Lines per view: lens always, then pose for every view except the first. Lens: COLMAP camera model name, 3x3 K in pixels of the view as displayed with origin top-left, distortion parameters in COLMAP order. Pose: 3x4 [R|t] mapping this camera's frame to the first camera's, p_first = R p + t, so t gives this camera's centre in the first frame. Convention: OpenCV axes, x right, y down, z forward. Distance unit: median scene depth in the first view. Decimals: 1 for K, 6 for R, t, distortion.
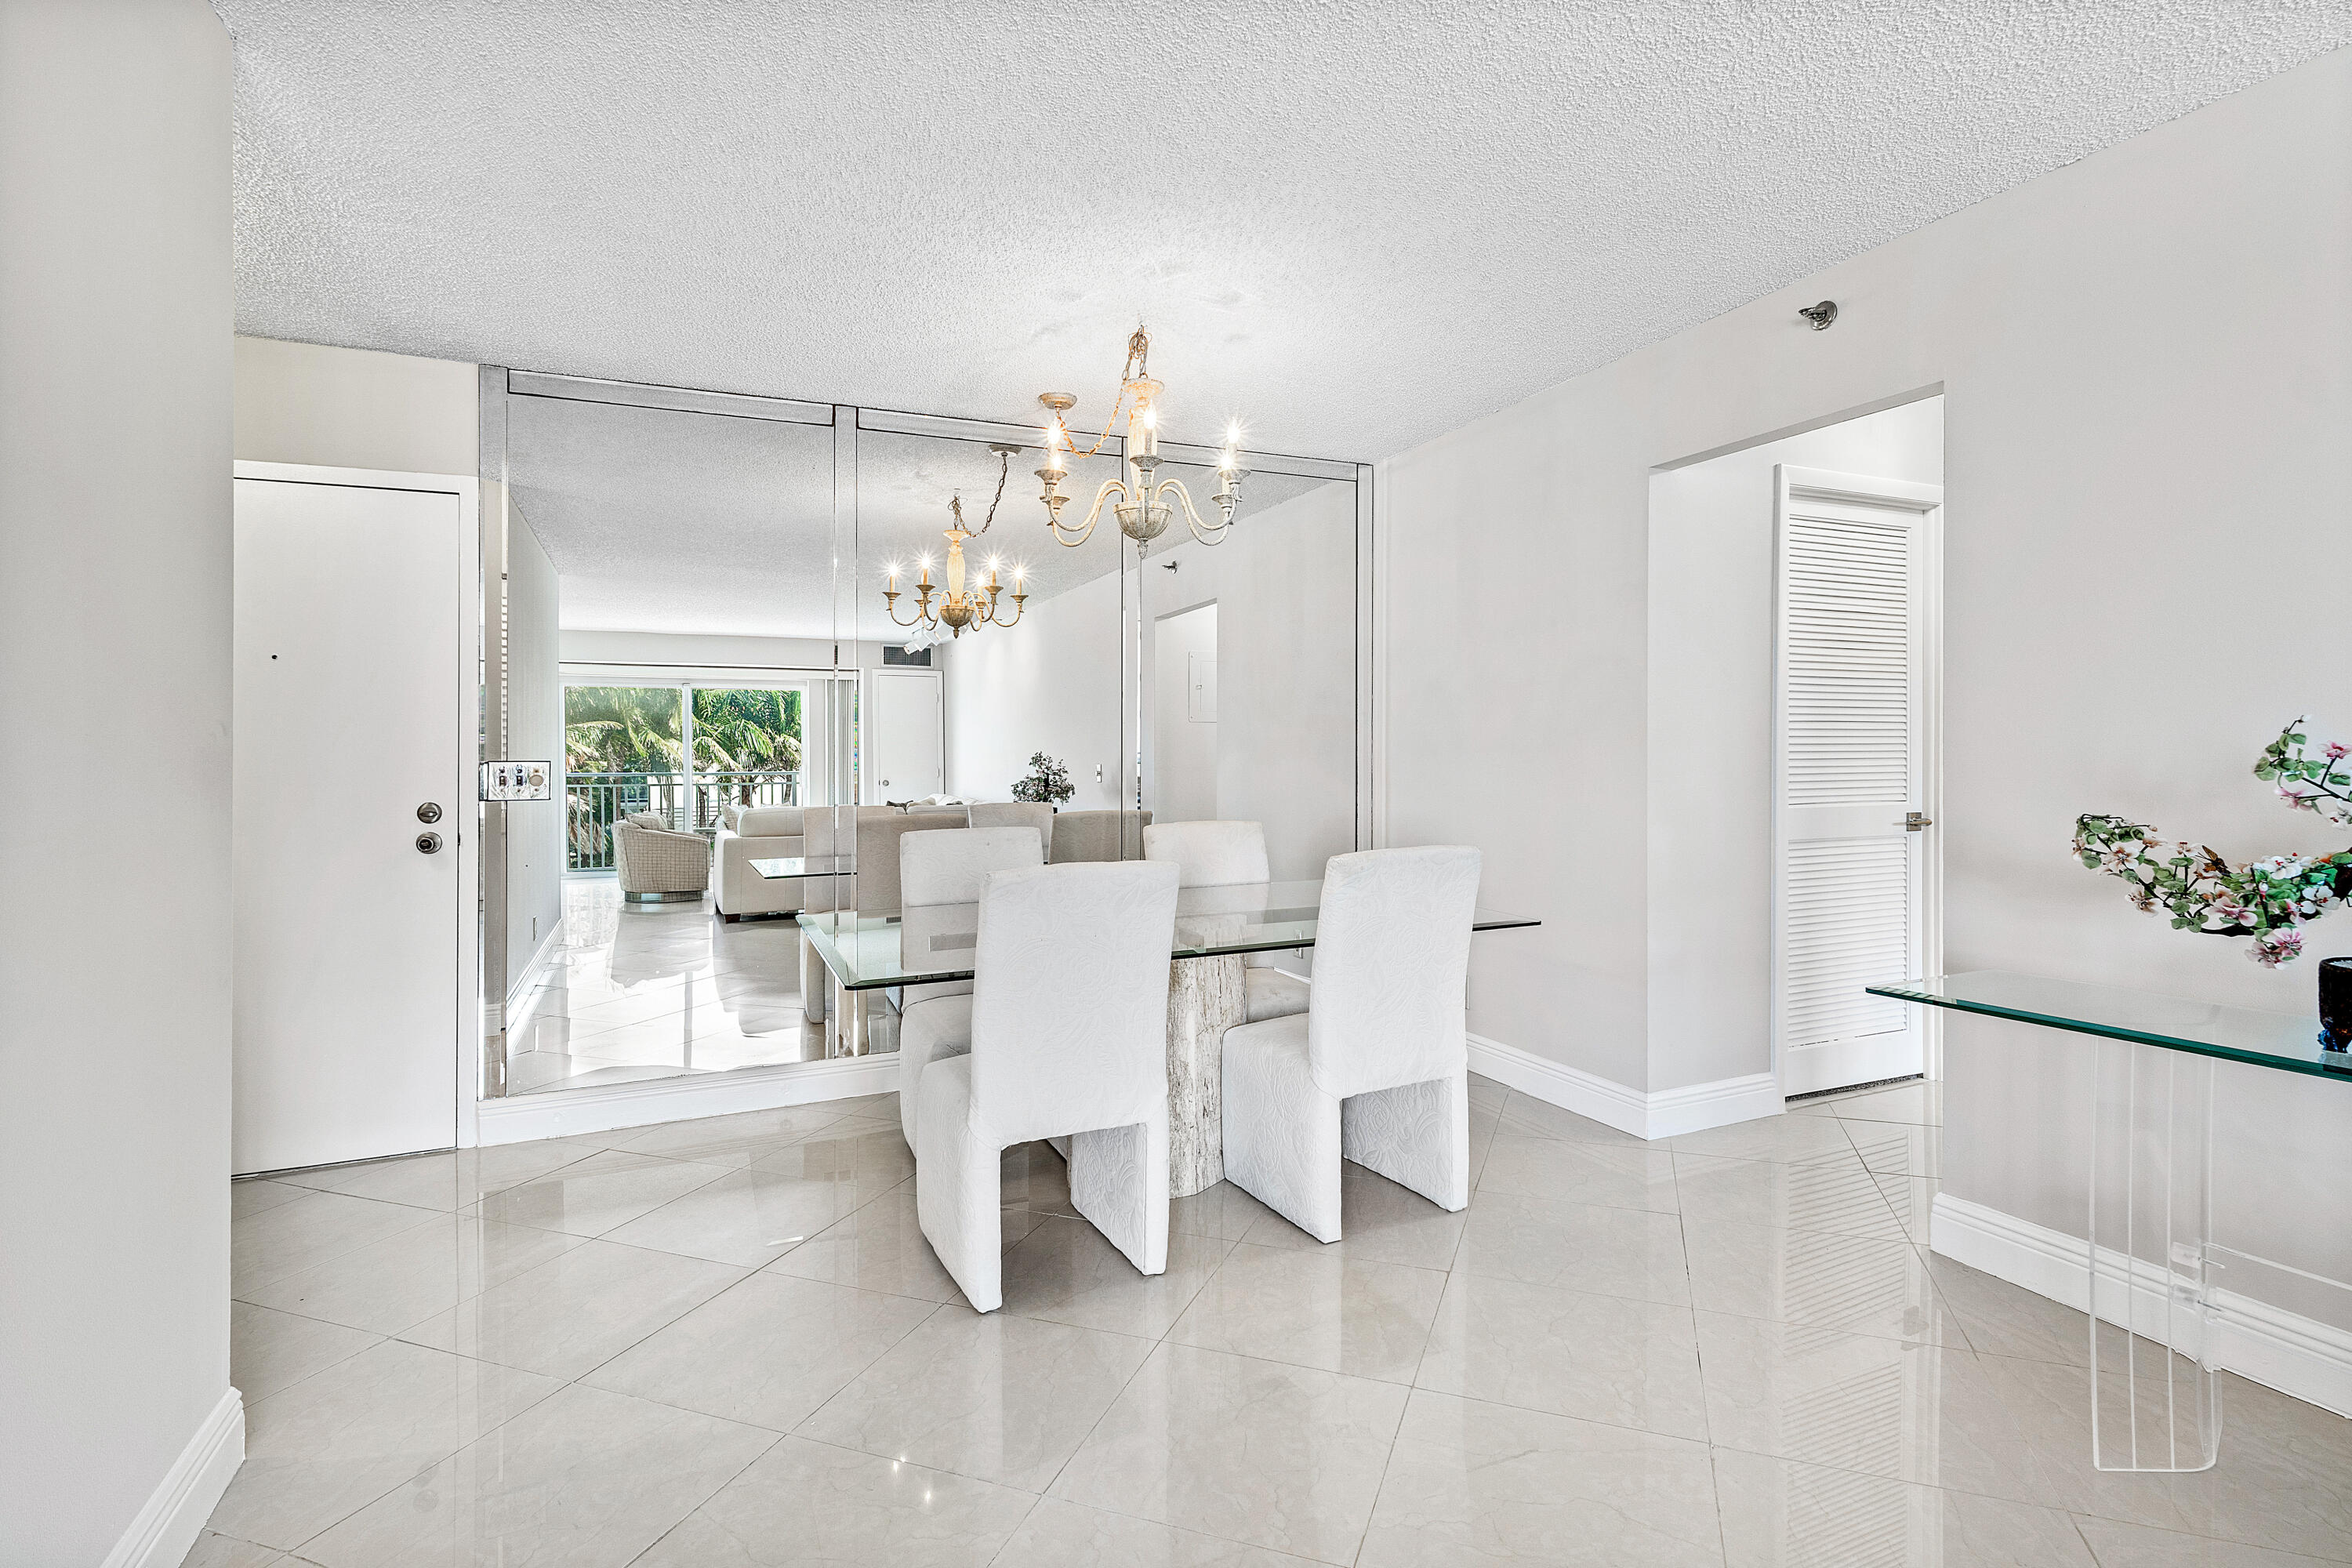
lens RADIAL K [[1120.0, 0, 1160.0], [0, 1120.0, 747.6], [0, 0, 1]] dist [0.001919, -0.001120]
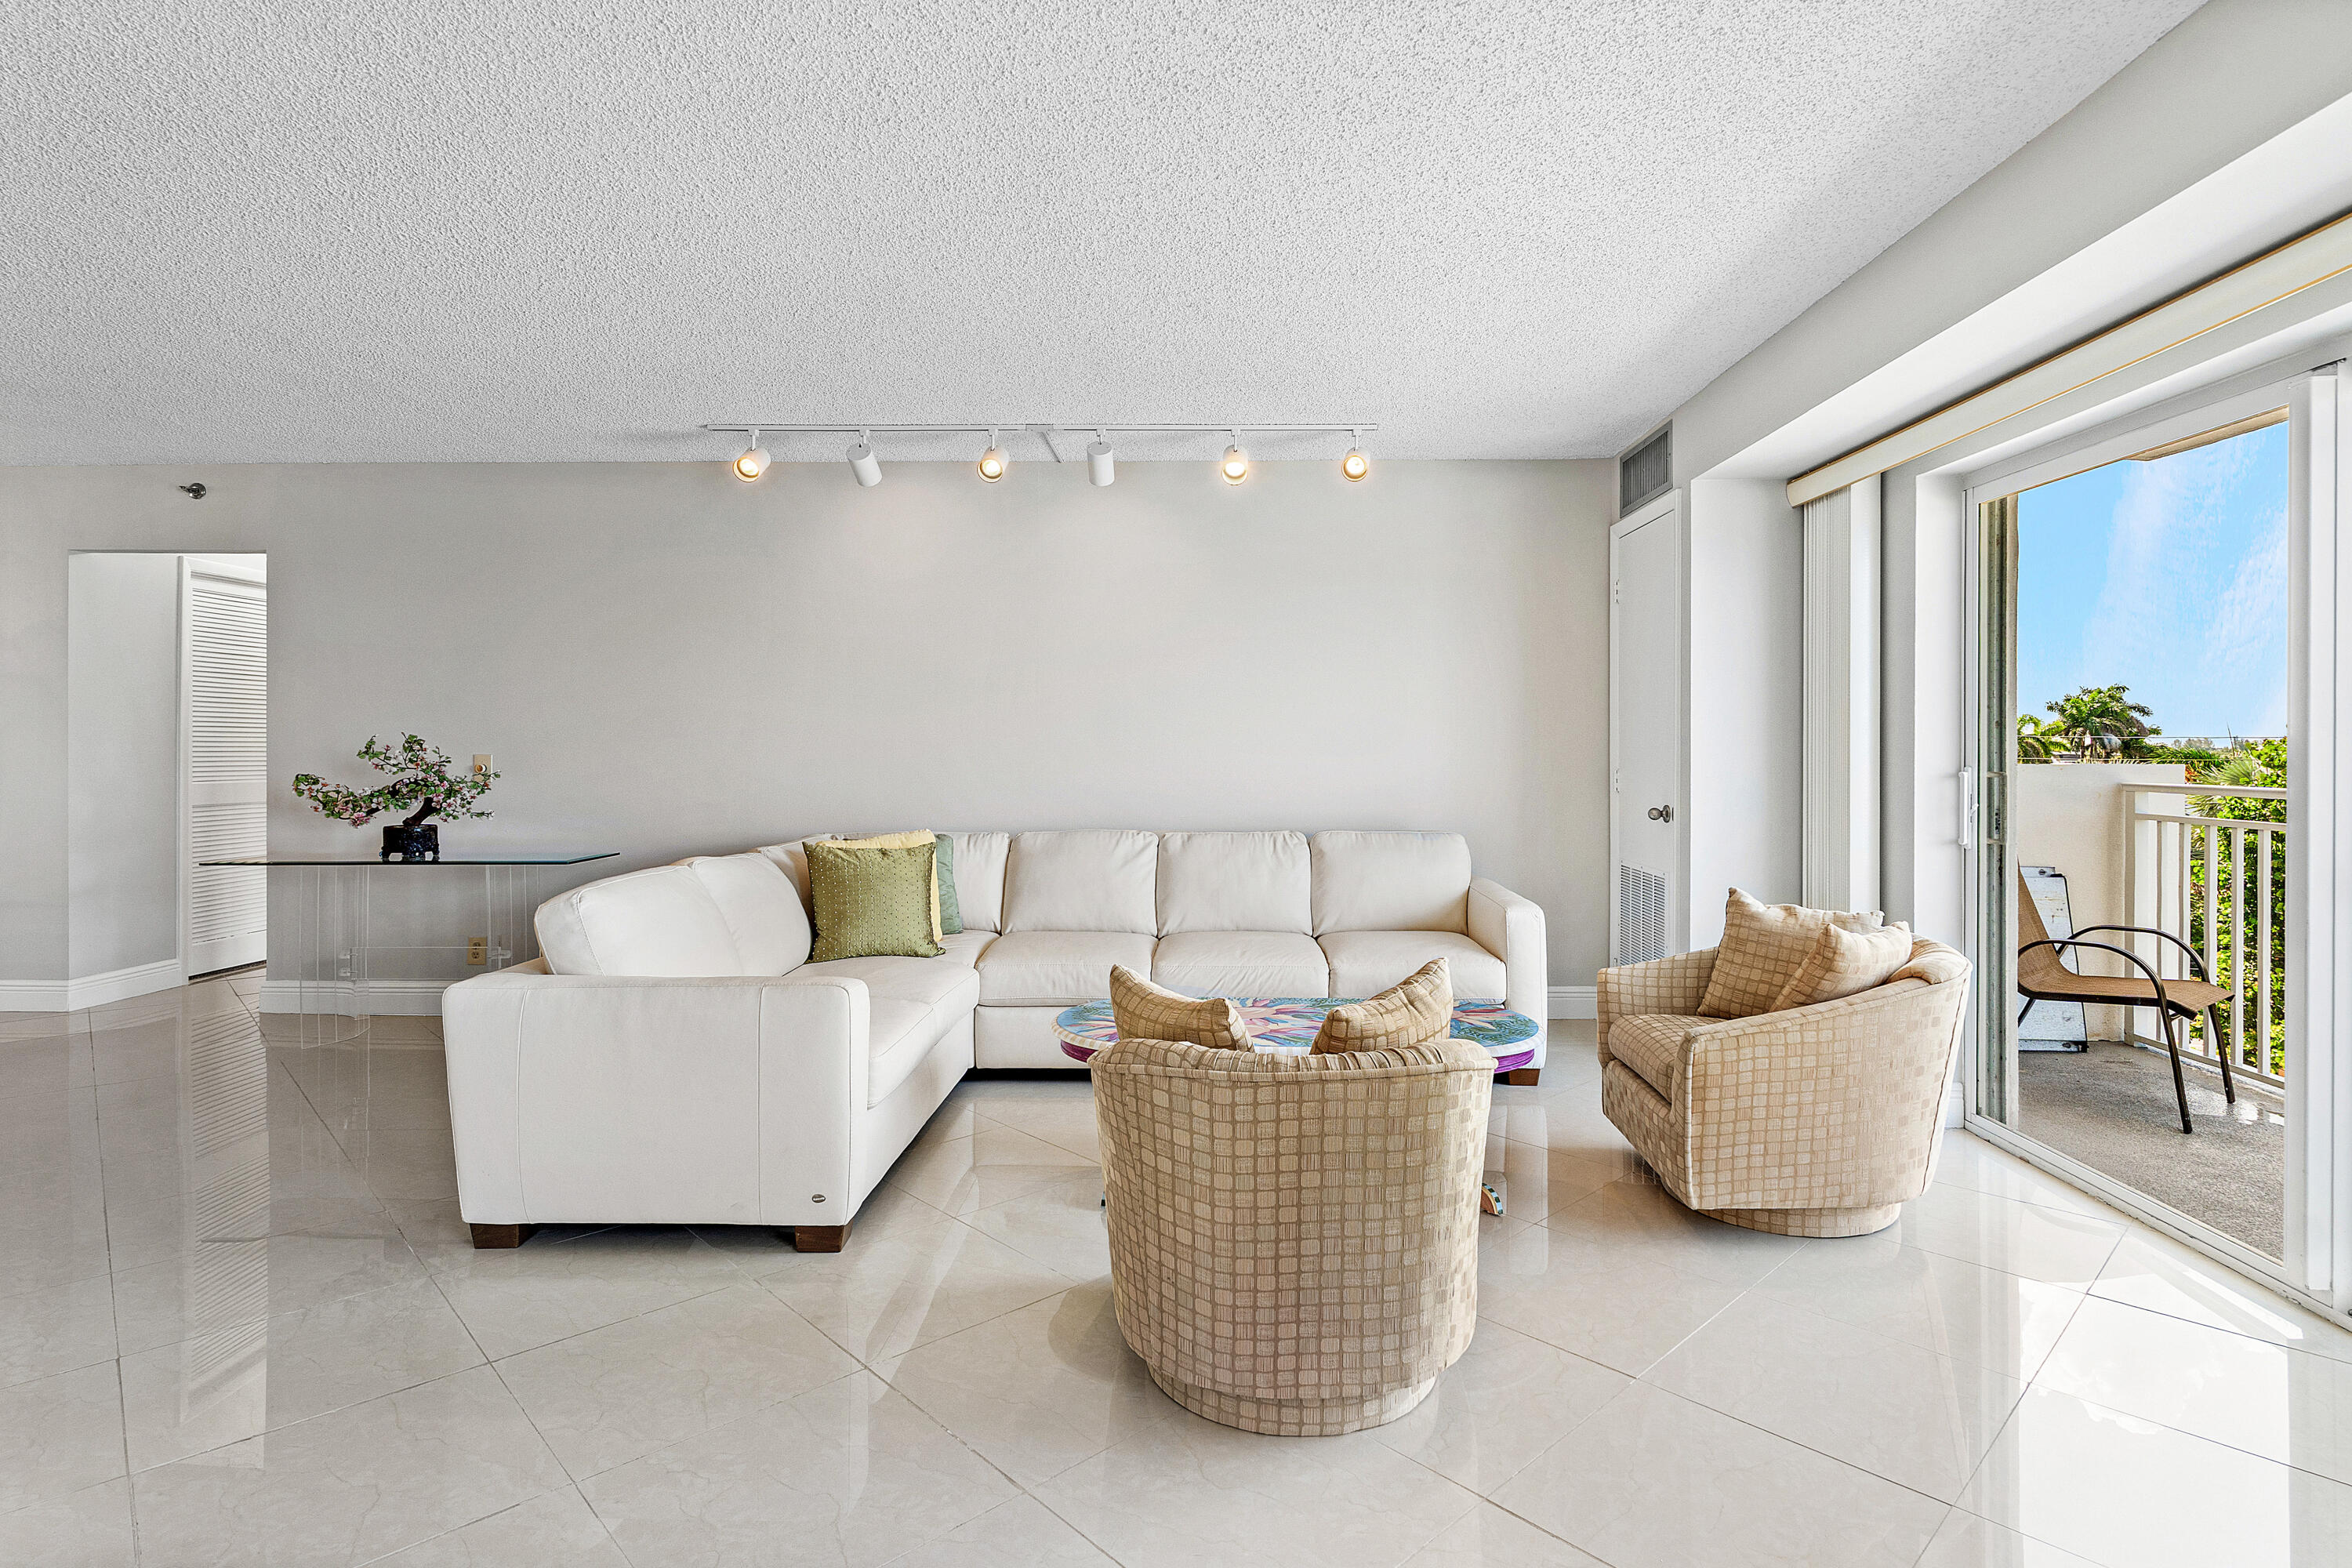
lens RADIAL K [[1129.3, 0, 1132.8], [0, 1129.3, 747.7], [0, 0, 1]] dist [0.000627, -0.000239]
pose [[0.393911, -0.005202, 0.919134, -0.696260], [-0.006657, 0.999942, 0.008512, -0.029210], [-0.919124, -0.009472, 0.393854, -1.602758]]
